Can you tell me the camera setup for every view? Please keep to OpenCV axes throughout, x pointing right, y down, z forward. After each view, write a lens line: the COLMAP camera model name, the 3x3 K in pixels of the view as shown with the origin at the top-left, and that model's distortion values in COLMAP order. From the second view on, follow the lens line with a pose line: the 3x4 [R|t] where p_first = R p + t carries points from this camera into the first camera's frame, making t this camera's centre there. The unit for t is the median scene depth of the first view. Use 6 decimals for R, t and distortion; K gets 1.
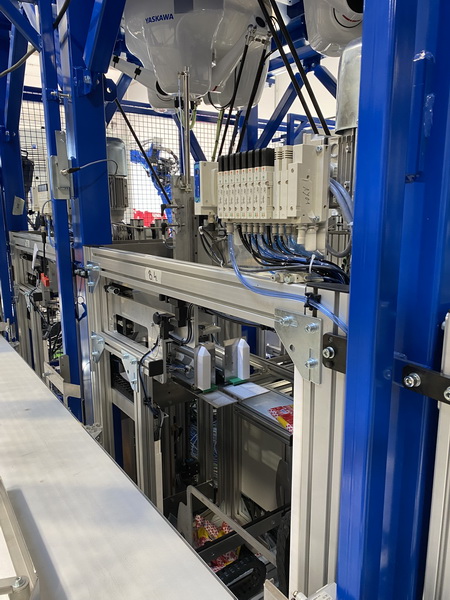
lens RADIAL K [[459.3, 0, 225.0], [0, 459.3, 300.0], [0, 0, 1]] dist [0.043656, 0.001260]
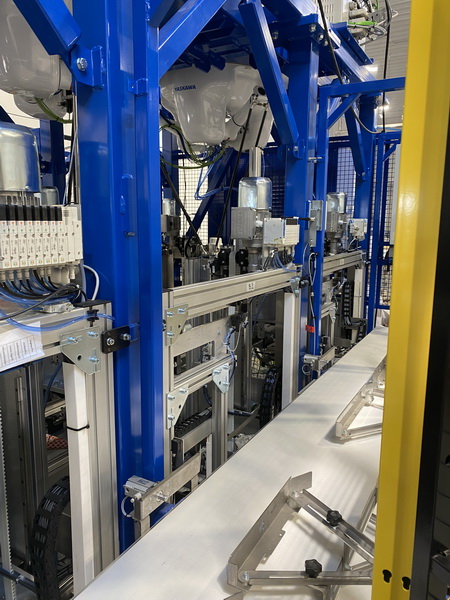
lens RADIAL K [[464.3, 0, 224.5], [0, 464.3, 295.8], [0, 0, 1]] dist [0.024528, -0.003528]
pose [[-0.426785, -0.126107, 0.895518, -1.247662], [0.180143, 0.958531, 0.220833, -0.295732], [-0.886230, 0.255570, -0.386369, 1.147786]]
